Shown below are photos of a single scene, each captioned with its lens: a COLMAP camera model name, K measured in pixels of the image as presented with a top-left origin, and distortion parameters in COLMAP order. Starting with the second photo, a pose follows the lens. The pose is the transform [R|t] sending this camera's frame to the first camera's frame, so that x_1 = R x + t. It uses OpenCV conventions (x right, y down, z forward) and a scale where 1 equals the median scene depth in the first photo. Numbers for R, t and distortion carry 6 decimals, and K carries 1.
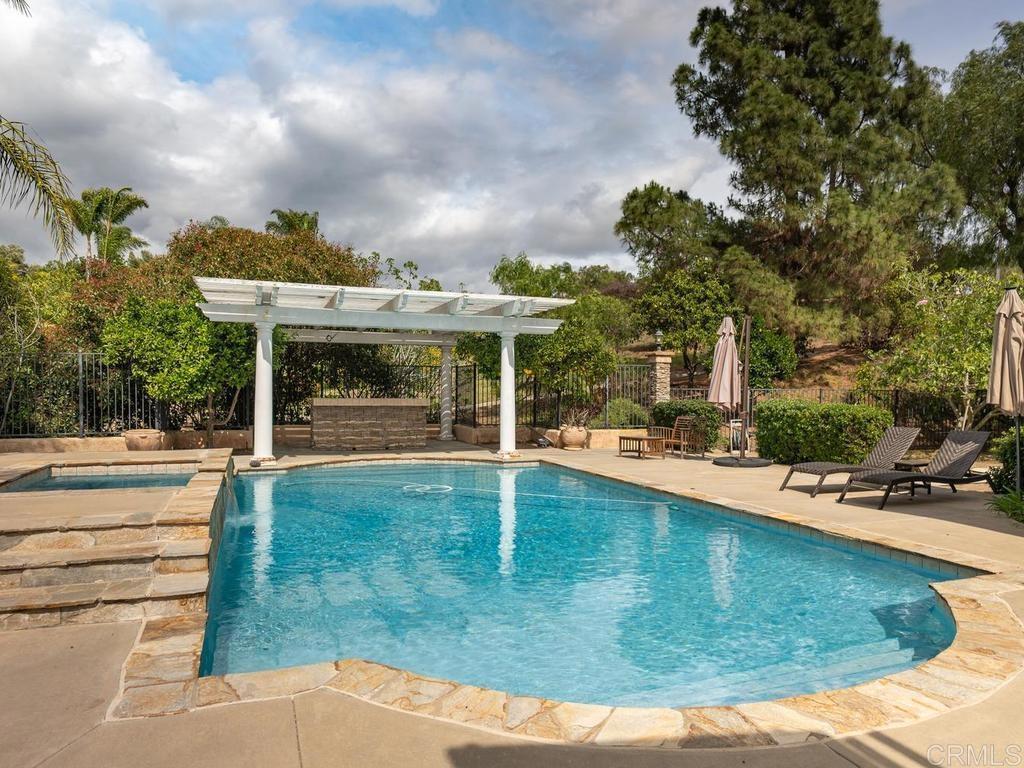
lens RADIAL K [[683.6, 0, 499.4], [0, 683.6, 381.2], [0, 0, 1]] dist [-0.010221, -0.002878]
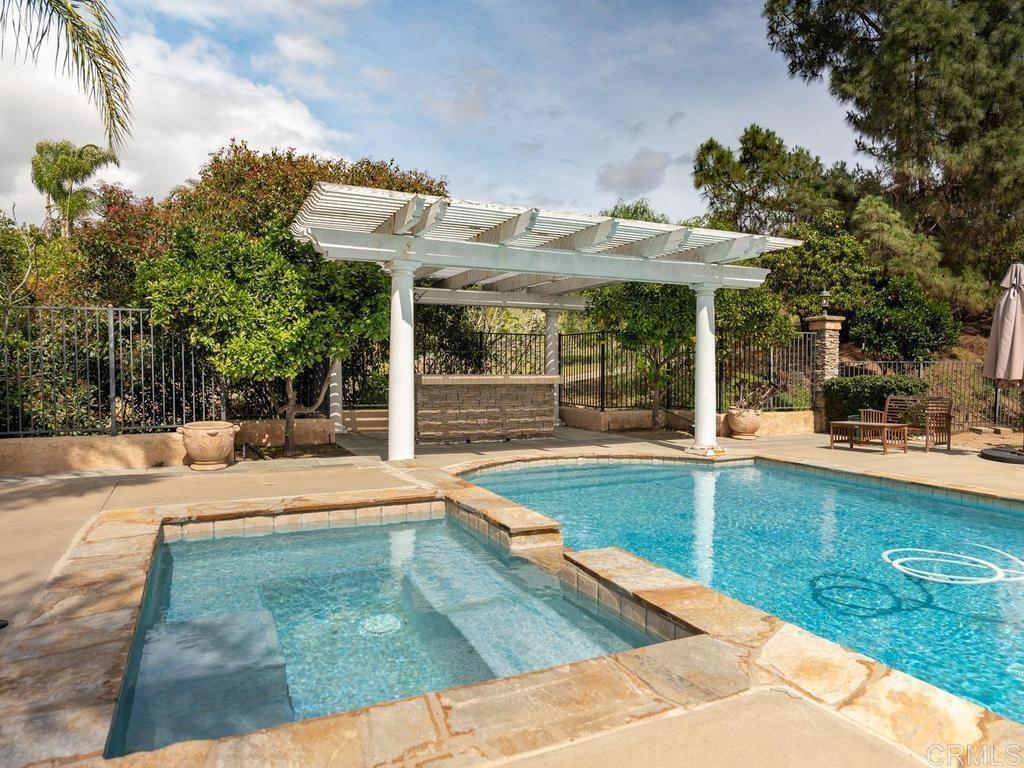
lens RADIAL K [[672.1, 0, 521.9], [0, 672.1, 385.0], [0, 0, 1]] dist [-0.045505, 0.045260]
pose [[0.996309, -0.006621, 0.085589, -0.225765], [0.003164, 0.999176, 0.040465, 0.006465], [-0.085786, -0.040044, 0.995508, 0.265623]]
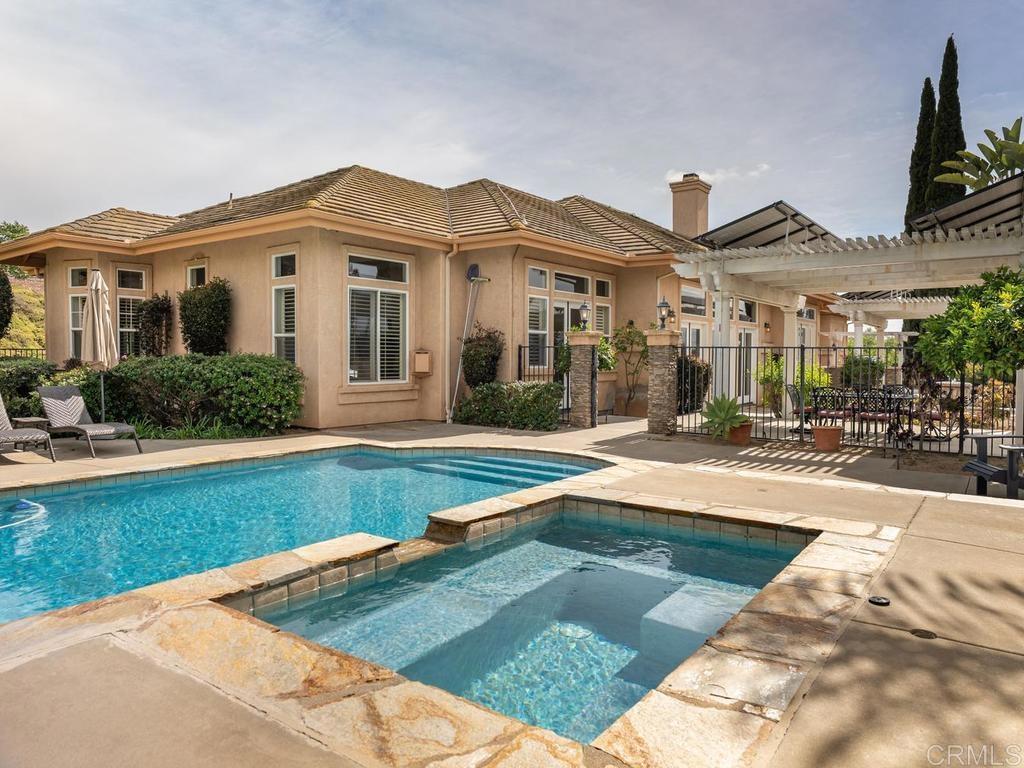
lens RADIAL K [[672.1, 0, 521.9], [0, 672.1, 385.0], [0, 0, 1]] dist [-0.045505, 0.045260]
pose [[-0.544124, -0.049263, 0.837557, -0.404504], [-0.022416, 0.998772, 0.044183, 0.003142], [-0.838705, 0.005266, -0.544560, 0.563665]]
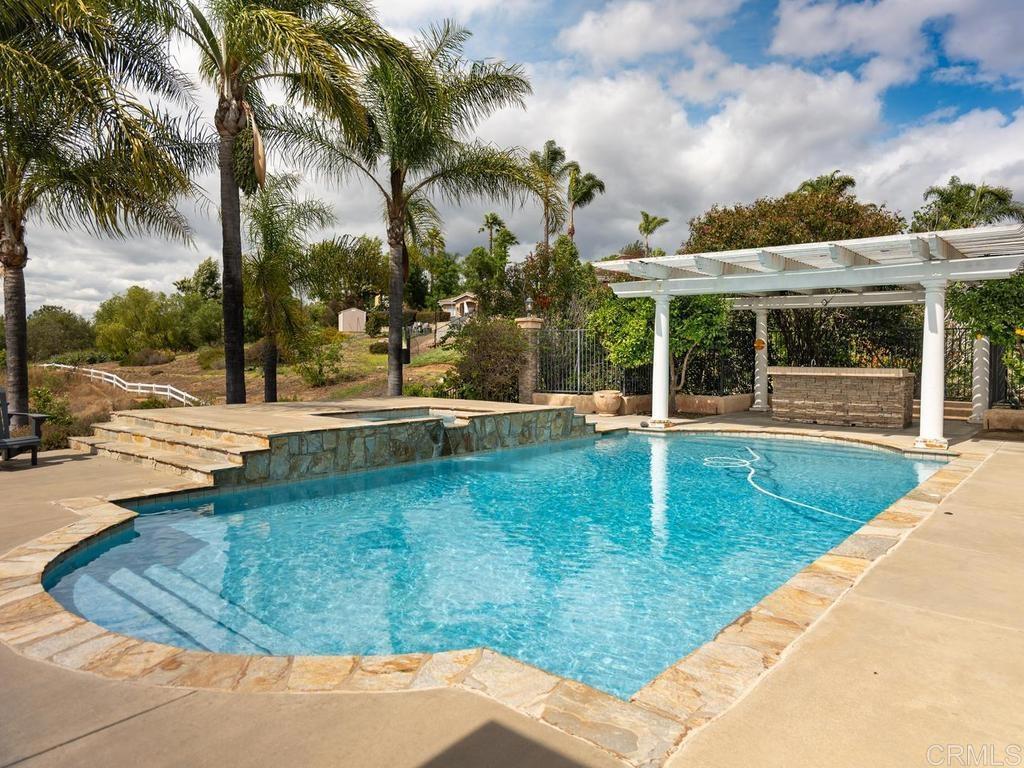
lens RADIAL K [[672.1, 0, 521.9], [0, 672.1, 385.0], [0, 0, 1]] dist [-0.045505, 0.045260]
pose [[0.501260, 0.028026, -0.864842, 0.368558], [0.006638, 0.999321, 0.036231, 0.014385], [0.865271, -0.023902, 0.500734, 0.232178]]
